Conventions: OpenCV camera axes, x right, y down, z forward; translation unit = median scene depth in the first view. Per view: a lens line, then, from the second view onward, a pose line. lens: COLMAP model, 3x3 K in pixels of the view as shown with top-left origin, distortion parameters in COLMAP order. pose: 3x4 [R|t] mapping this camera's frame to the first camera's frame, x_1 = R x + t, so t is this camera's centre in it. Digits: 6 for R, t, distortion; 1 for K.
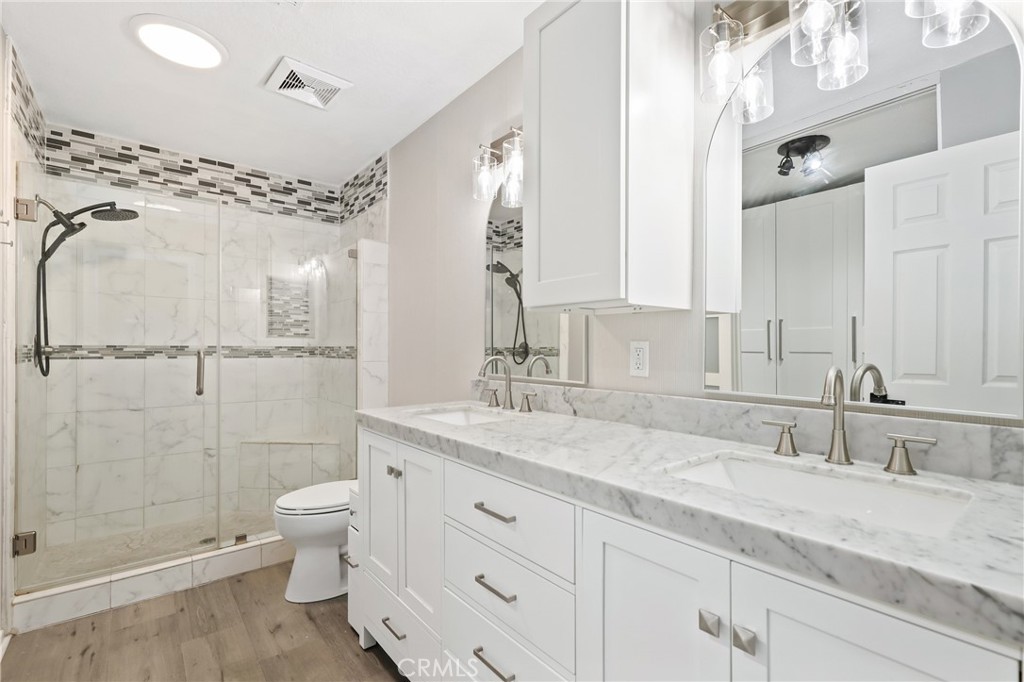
lens RADIAL K [[481.0, 0, 508.3], [0, 481.0, 350.2], [0, 0, 1]] dist [0.017691, 0.000135]
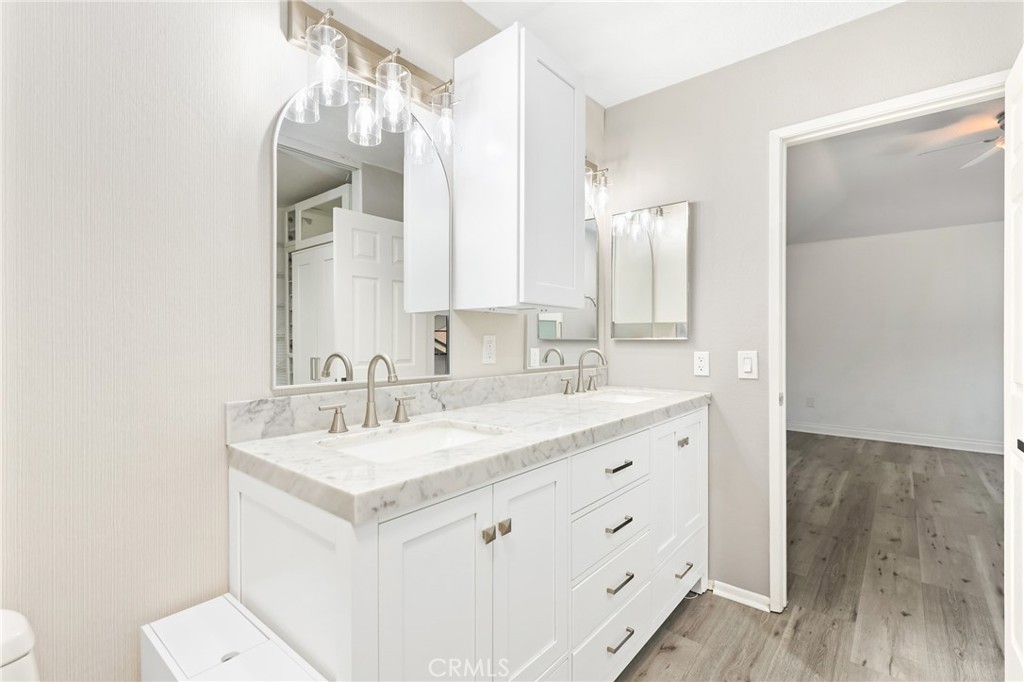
lens RADIAL K [[464.0, 0, 513.8], [0, 464.0, 349.7], [0, 0, 1]] dist [-0.003038, 0.000129]
pose [[-0.218274, -0.015277, 0.975768, -0.848714], [0.010380, 0.999785, 0.017975, -0.002874], [-0.975832, 0.014052, -0.218069, 1.111575]]
